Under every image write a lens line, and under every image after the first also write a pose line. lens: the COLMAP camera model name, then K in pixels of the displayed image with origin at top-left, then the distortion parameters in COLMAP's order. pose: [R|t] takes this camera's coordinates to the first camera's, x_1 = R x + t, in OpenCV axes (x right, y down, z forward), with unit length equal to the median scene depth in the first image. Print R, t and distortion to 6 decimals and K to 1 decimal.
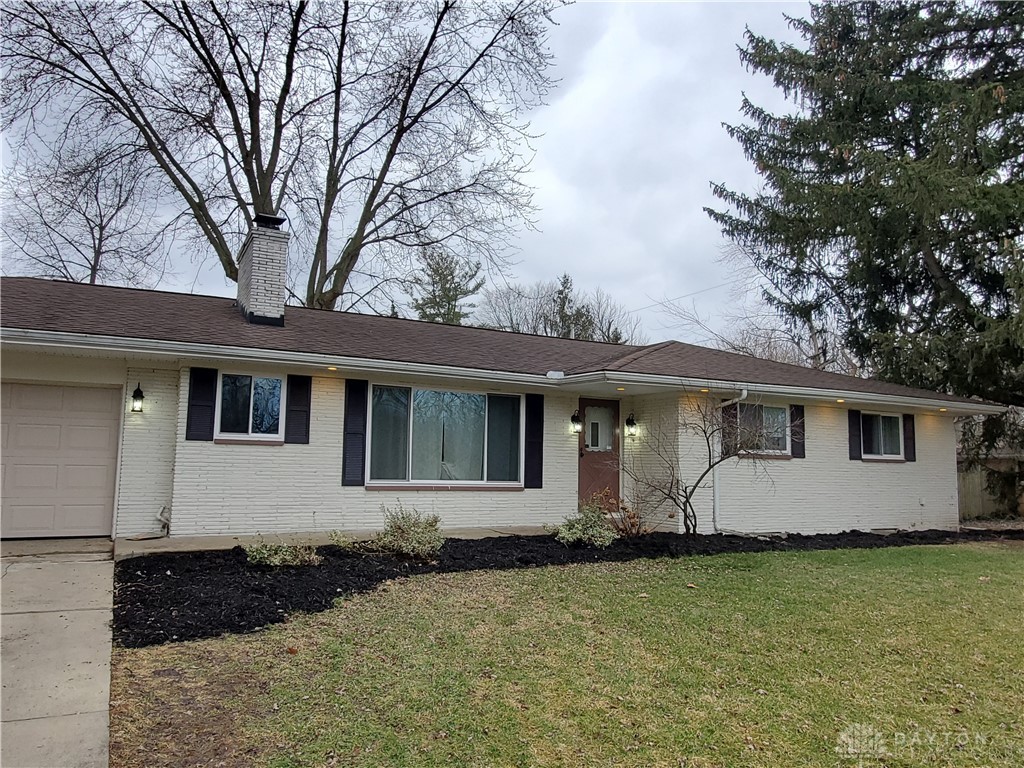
lens RADIAL K [[680.9, 0, 512.0], [0, 680.9, 384.0], [0, 0, 1]] dist [-0.042103, 0.100933]
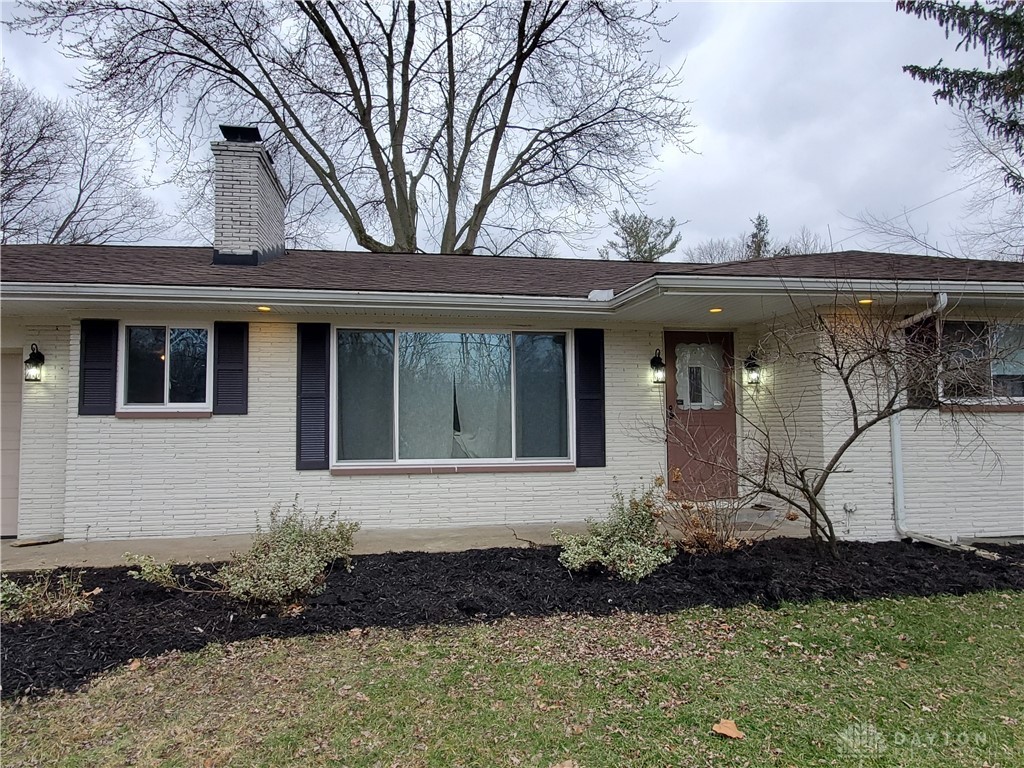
lens RADIAL K [[658.9, 0, 512.0], [0, 658.9, 384.0], [0, 0, 1]] dist [0.018034, -0.021683]
pose [[0.950396, -0.048005, -0.307315, 0.169505], [0.063545, 0.997146, 0.040758, 0.039725], [0.304481, -0.058265, 0.950735, 0.364247]]
